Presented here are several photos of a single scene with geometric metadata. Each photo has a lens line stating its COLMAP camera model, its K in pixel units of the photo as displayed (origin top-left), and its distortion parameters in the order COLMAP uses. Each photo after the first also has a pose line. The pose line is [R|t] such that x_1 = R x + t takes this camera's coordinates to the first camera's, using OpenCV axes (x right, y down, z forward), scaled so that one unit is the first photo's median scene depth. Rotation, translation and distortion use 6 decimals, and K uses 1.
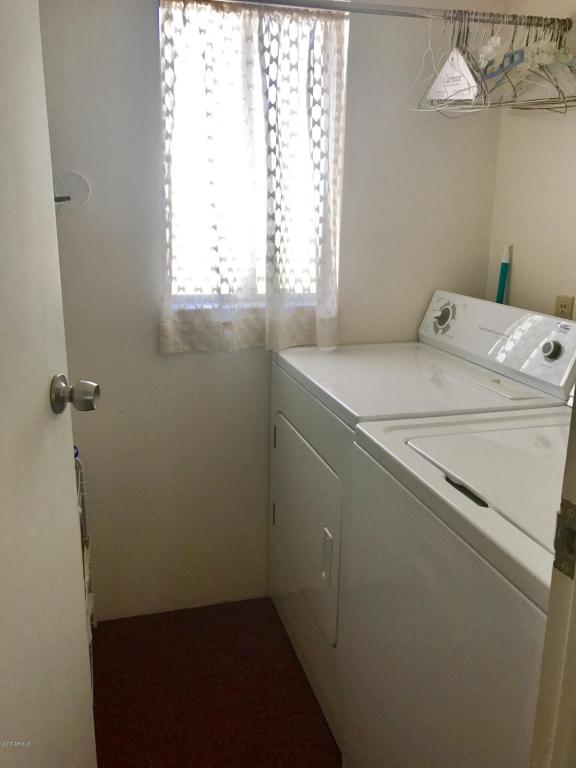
lens RADIAL K [[626.3, 0, 286.3], [0, 626.3, 381.6], [0, 0, 1]] dist [0.034482, -0.048054]
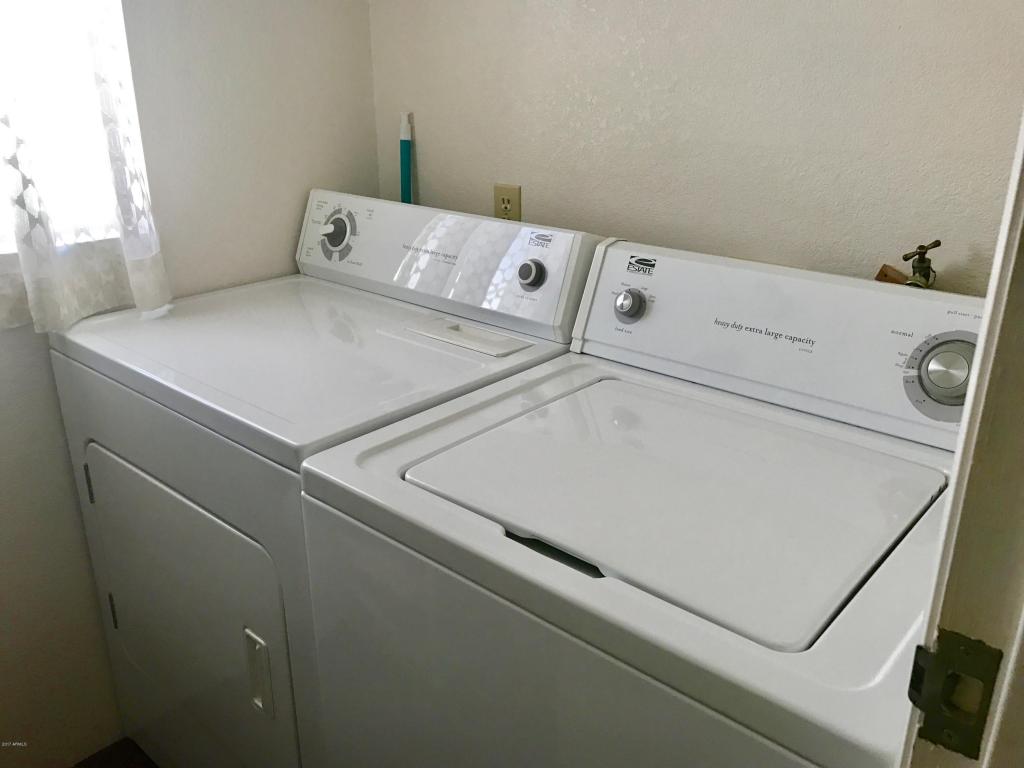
lens RADIAL K [[835.1, 0, 511.6], [0, 835.1, 387.8], [0, 0, 1]] dist [0.034482, -0.048054]
pose [[0.838722, -0.204917, 0.504535, -0.061765], [0.144509, 0.977034, 0.156595, -0.056957], [-0.525036, -0.058429, 0.849072, 0.178441]]
